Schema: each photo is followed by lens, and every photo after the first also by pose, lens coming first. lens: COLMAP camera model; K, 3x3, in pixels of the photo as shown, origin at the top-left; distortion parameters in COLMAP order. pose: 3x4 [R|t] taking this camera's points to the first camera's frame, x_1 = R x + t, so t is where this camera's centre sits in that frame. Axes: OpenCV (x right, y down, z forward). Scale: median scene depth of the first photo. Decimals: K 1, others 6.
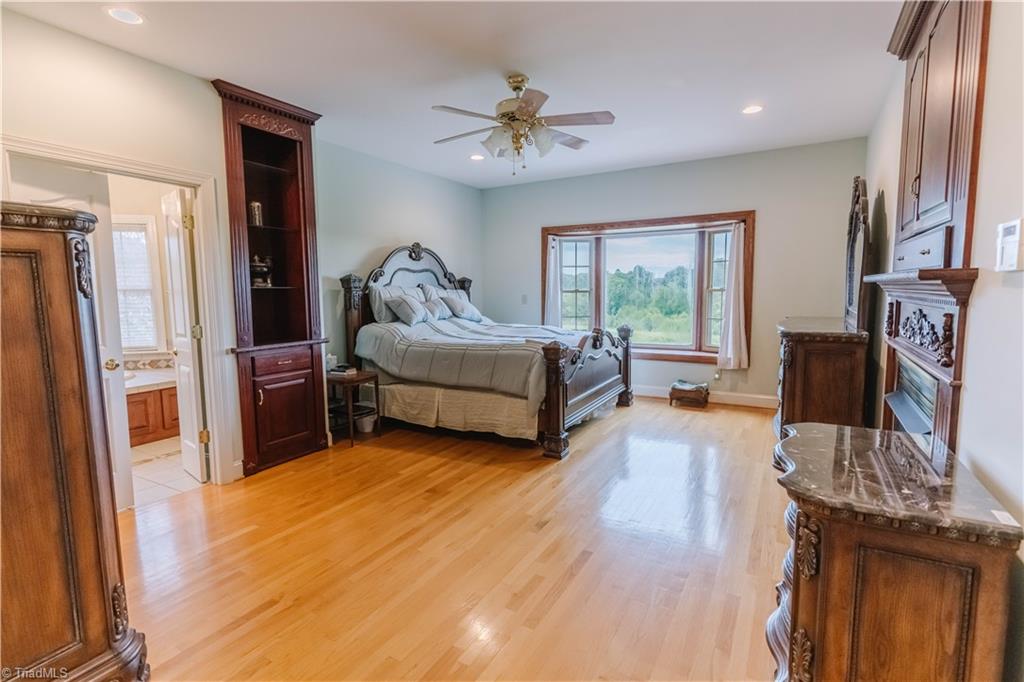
lens RADIAL K [[490.8, 0, 512.0], [0, 490.8, 341.0], [0, 0, 1]] dist [-0.001407, -0.000247]
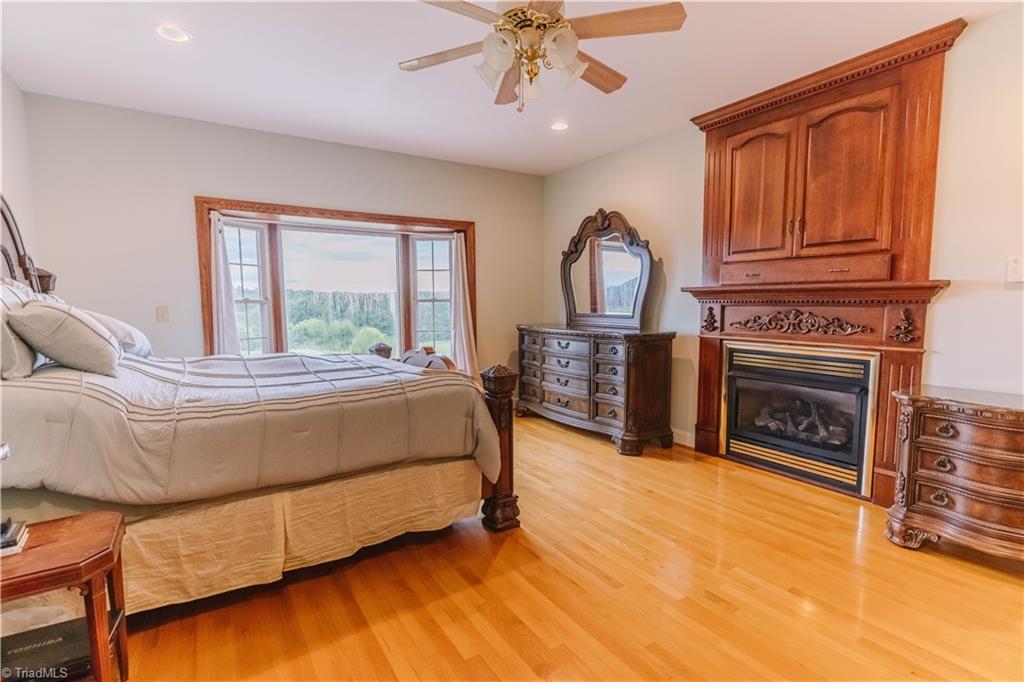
lens RADIAL K [[490.8, 0, 512.0], [0, 490.8, 341.0], [0, 0, 1]] dist [-0.001407, -0.000247]
pose [[0.458675, -0.062441, 0.886407, -0.388645], [0.088080, 0.995810, 0.024570, -0.037834], [-0.884228, 0.066805, 0.462253, 0.473937]]
